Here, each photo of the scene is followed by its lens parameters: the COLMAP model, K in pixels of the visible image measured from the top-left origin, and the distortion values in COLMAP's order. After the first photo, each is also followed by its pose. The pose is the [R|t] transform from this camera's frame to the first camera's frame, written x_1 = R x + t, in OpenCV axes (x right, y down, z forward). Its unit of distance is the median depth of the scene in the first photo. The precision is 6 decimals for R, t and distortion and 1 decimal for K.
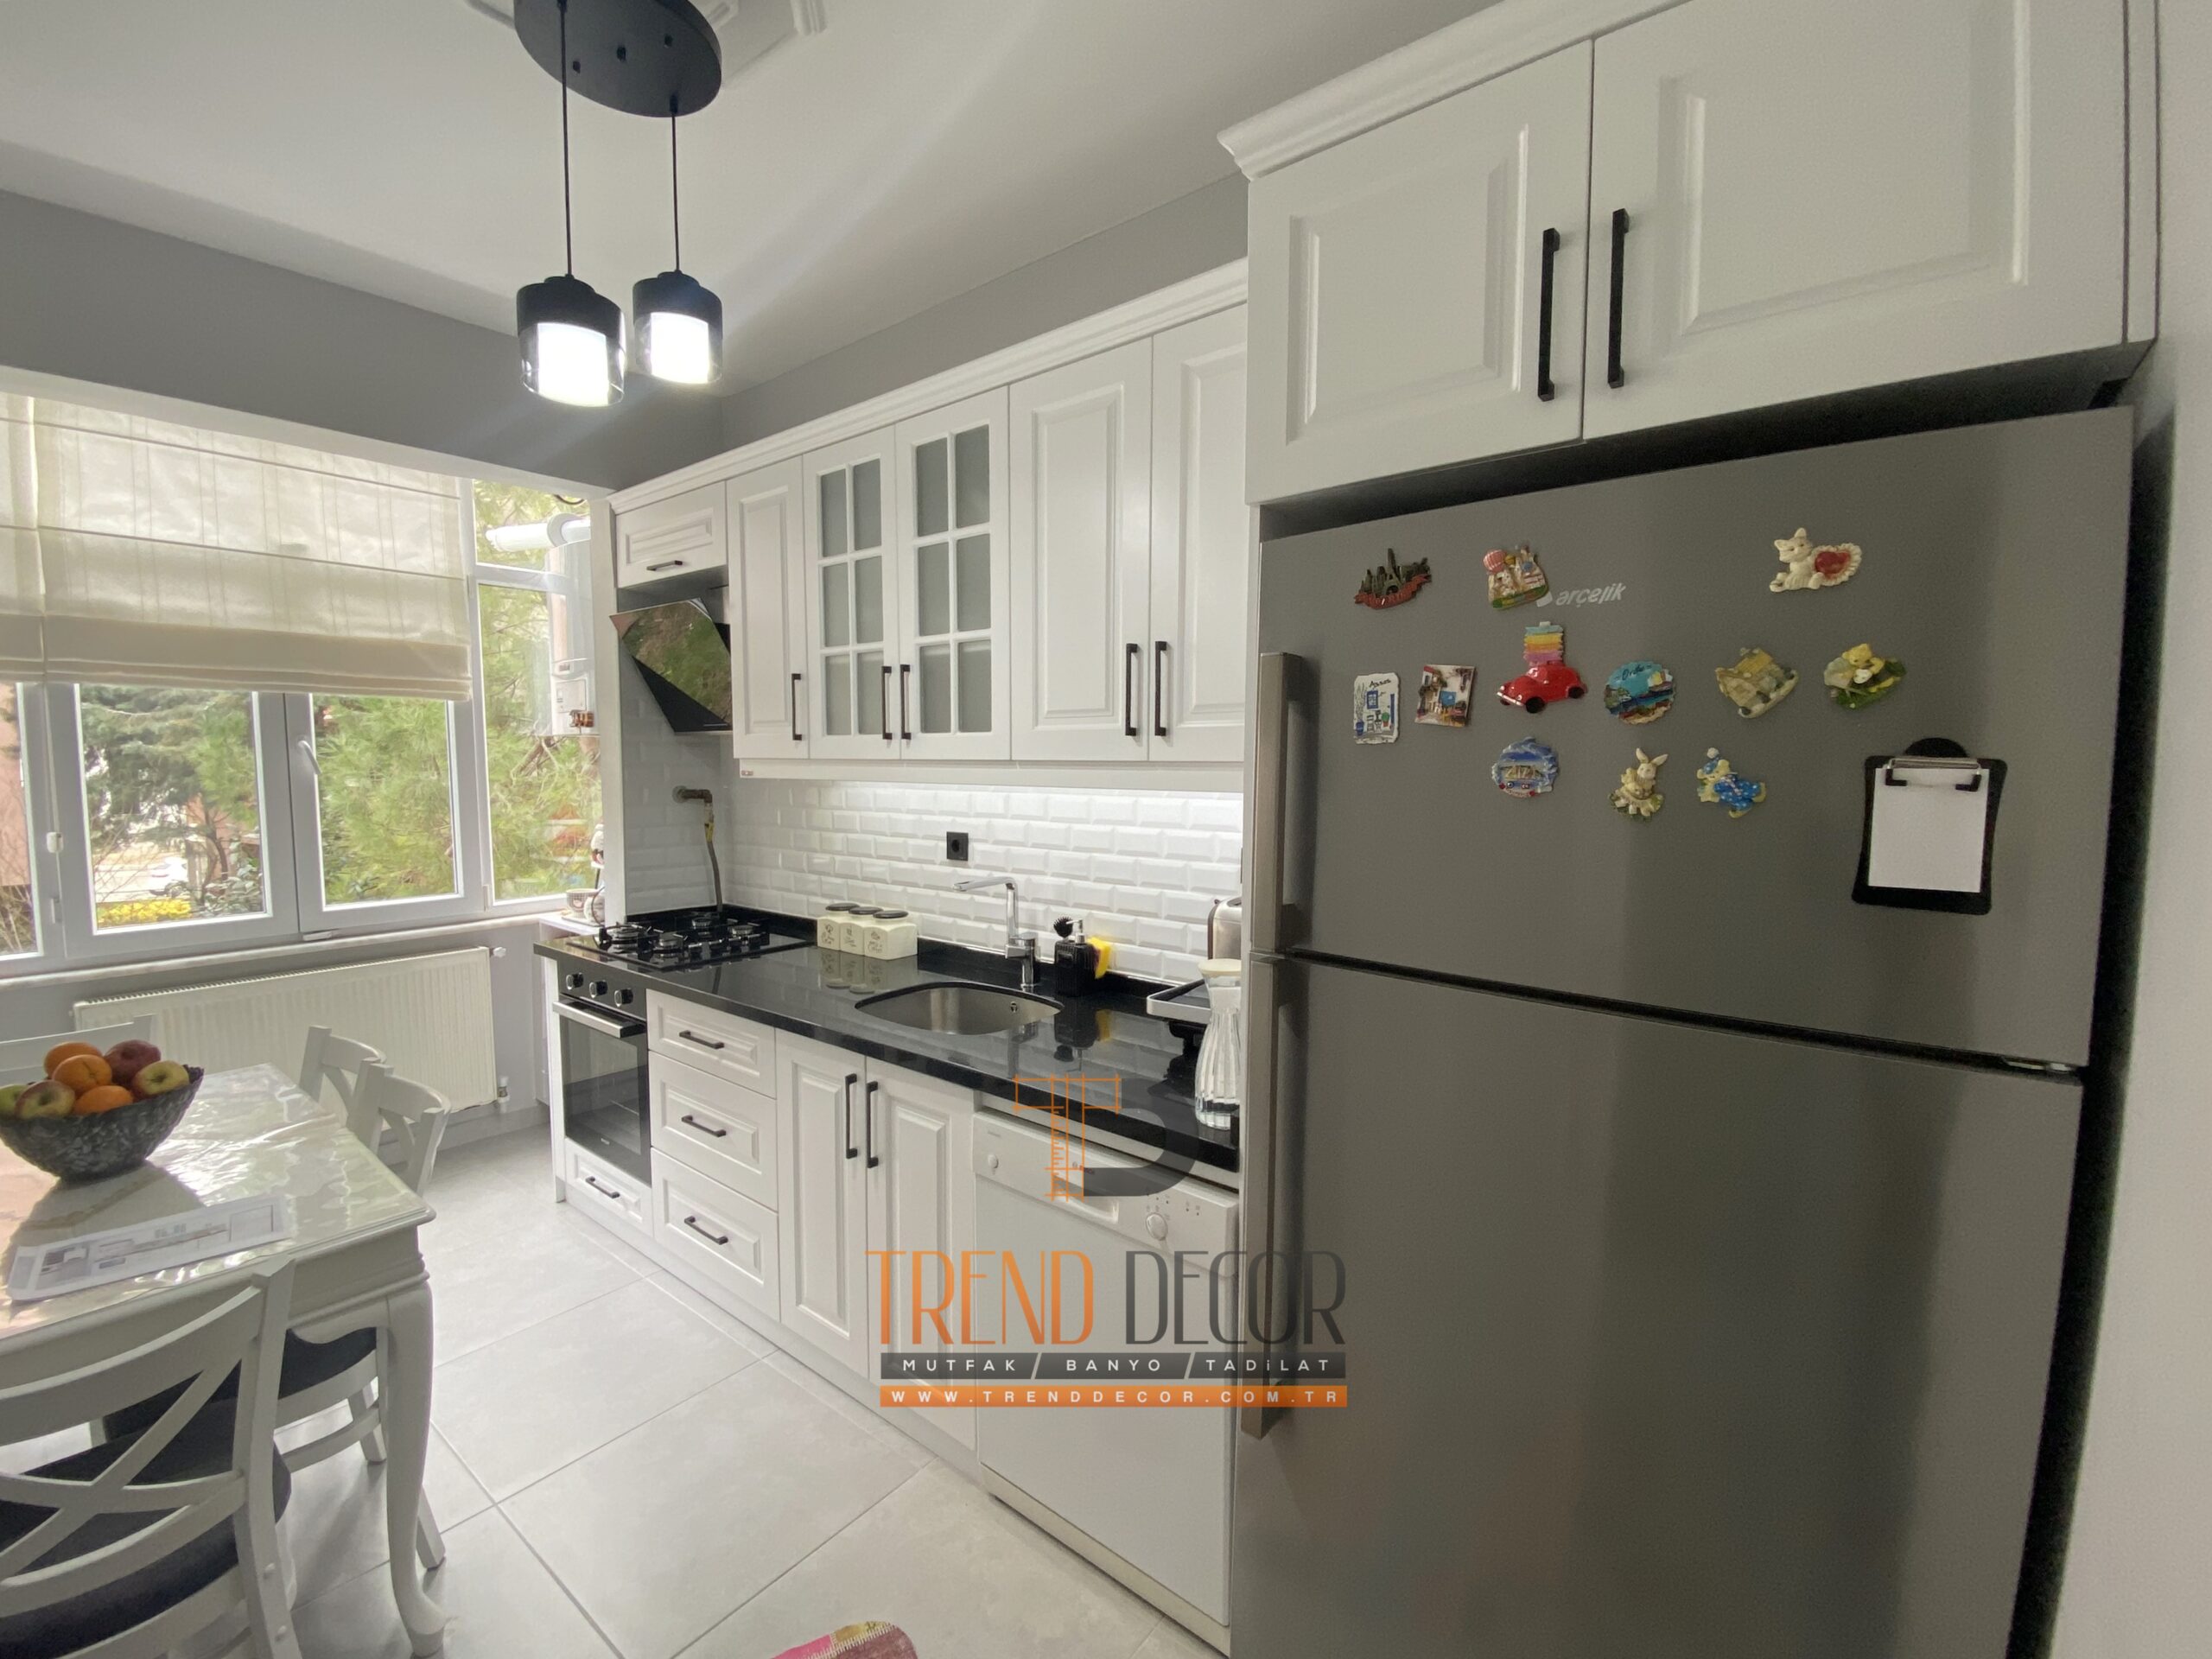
lens RADIAL K [[945.8, 0, 1088.9], [0, 945.8, 831.2], [0, 0, 1]] dist [0.002662, -0.001311]
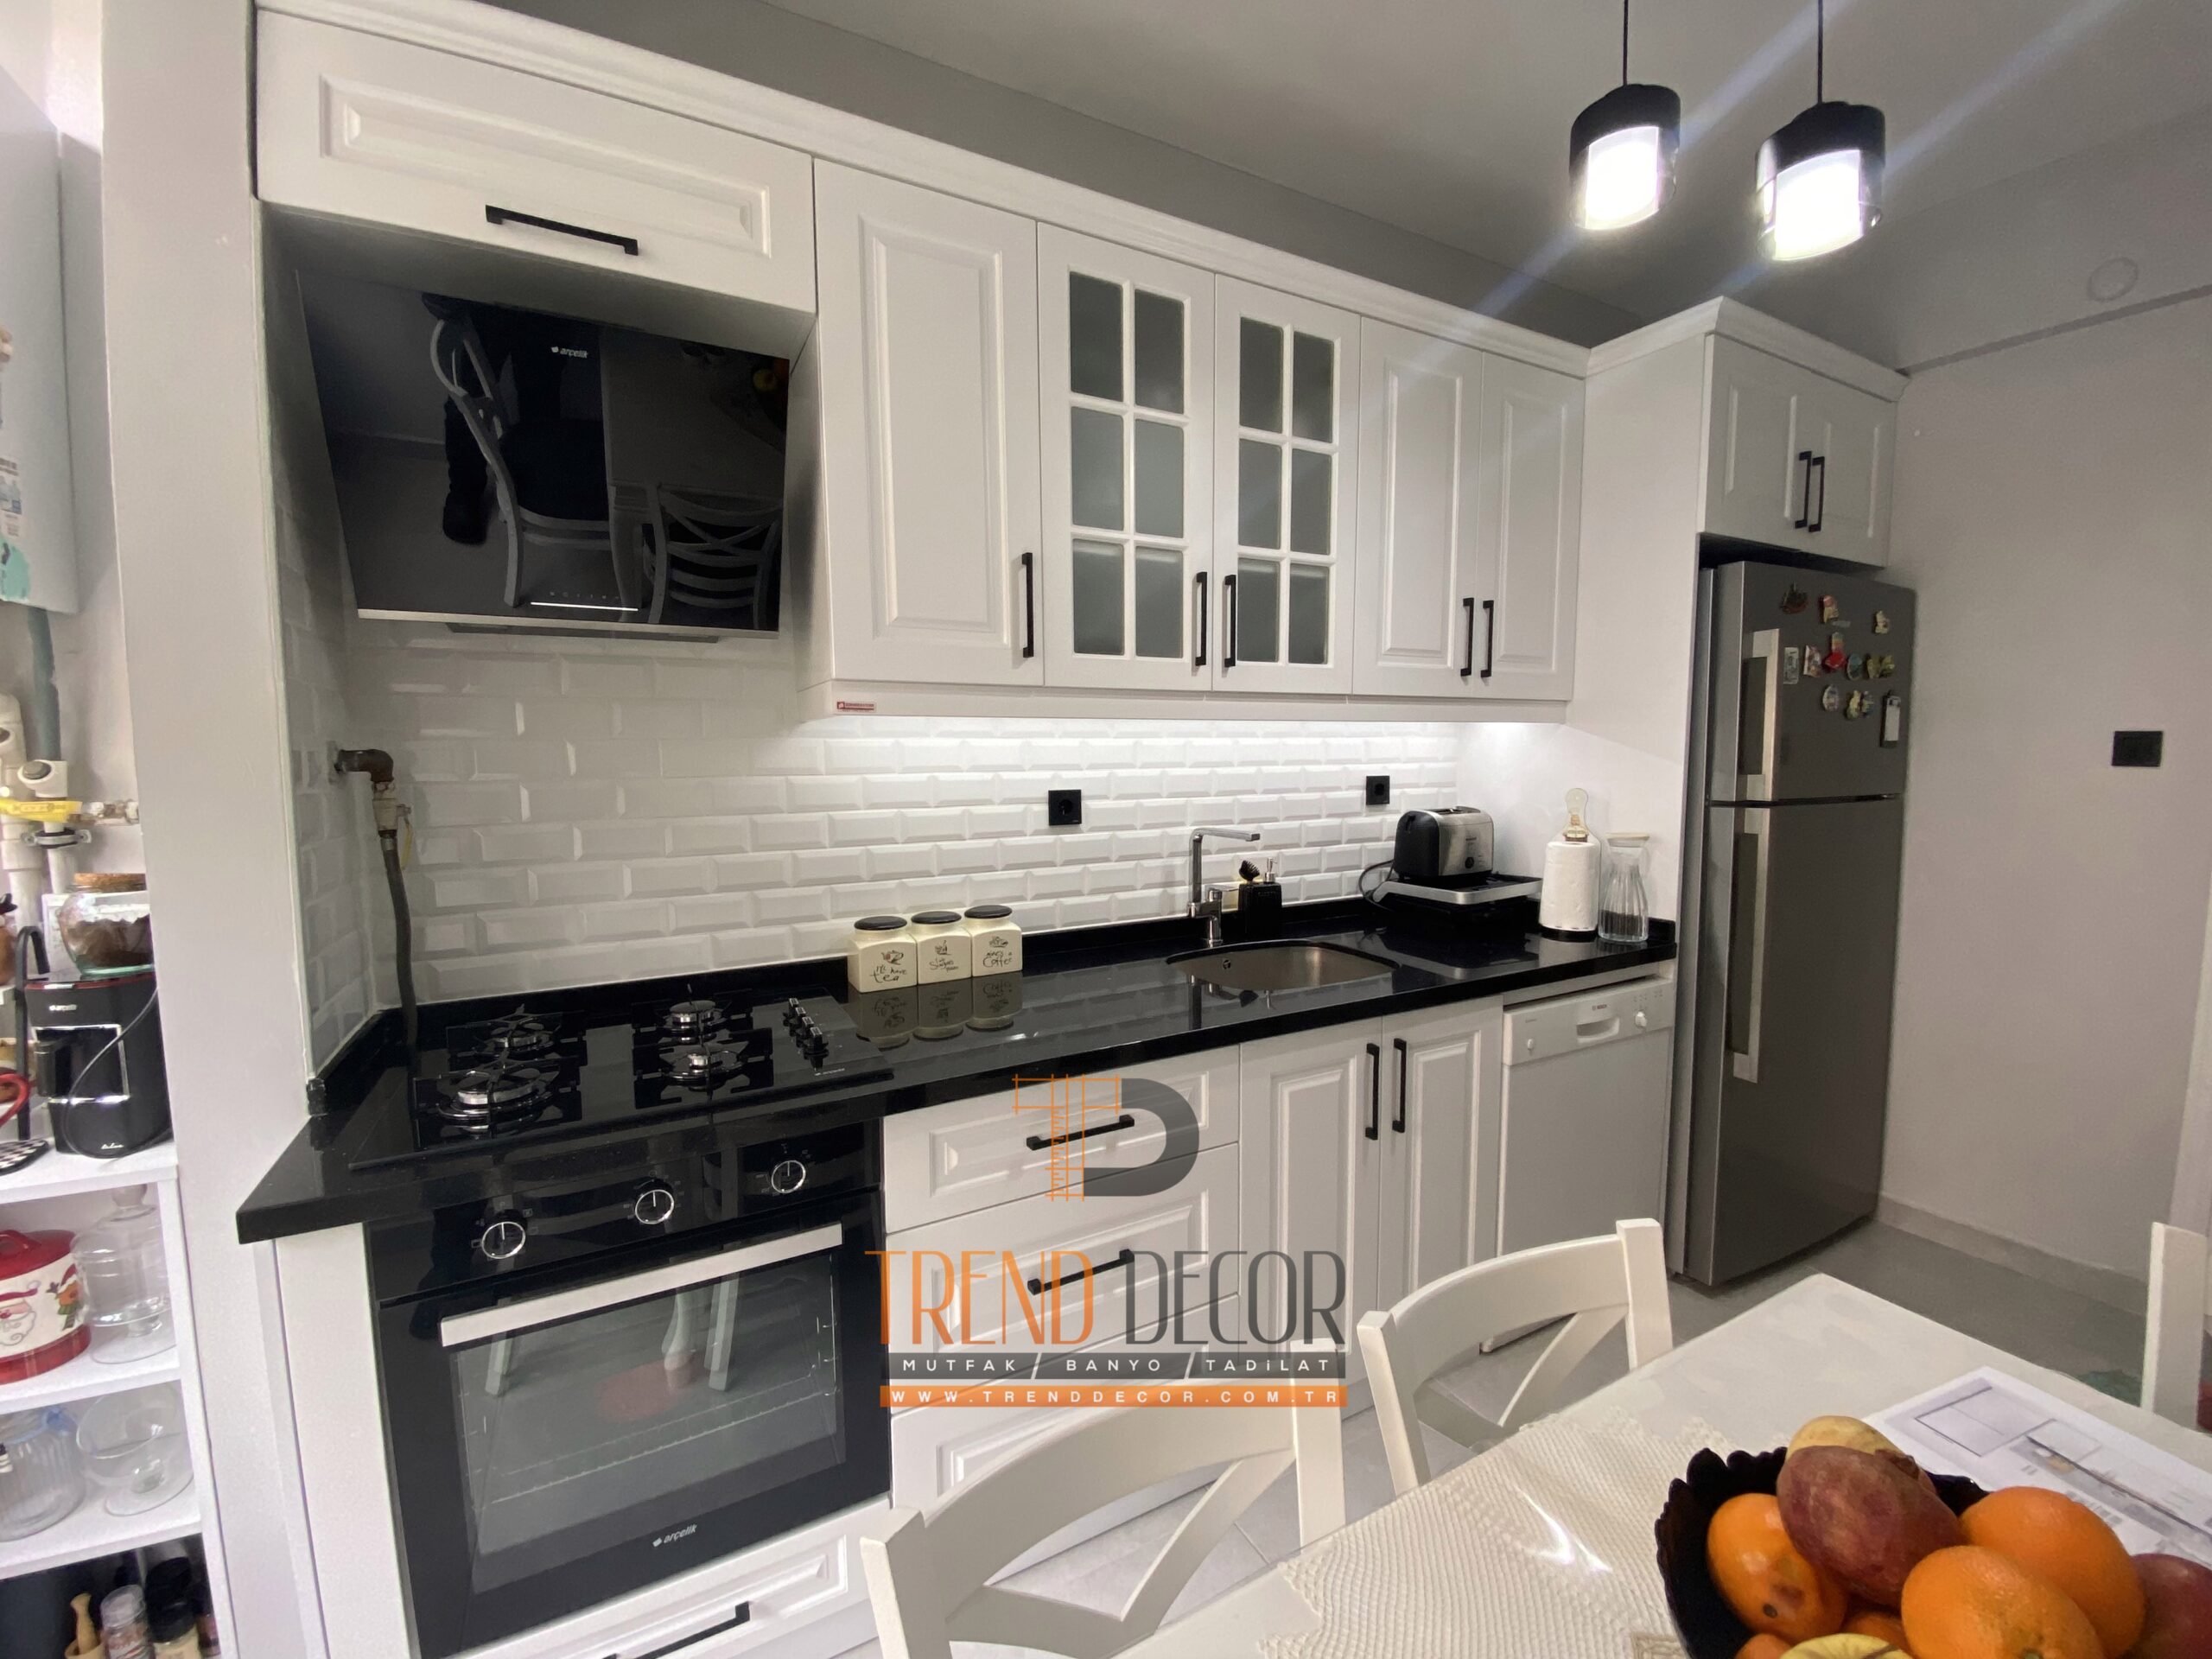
lens RADIAL K [[907.0, 0, 1064.6], [0, 907.0, 841.5], [0, 0, 1]] dist [-0.008799, -0.002664]
pose [[0.392405, -0.092970, 0.915082, -1.028094], [0.079973, 0.994560, 0.066751, -0.008148], [-0.916309, 0.046988, 0.397705, 0.848361]]
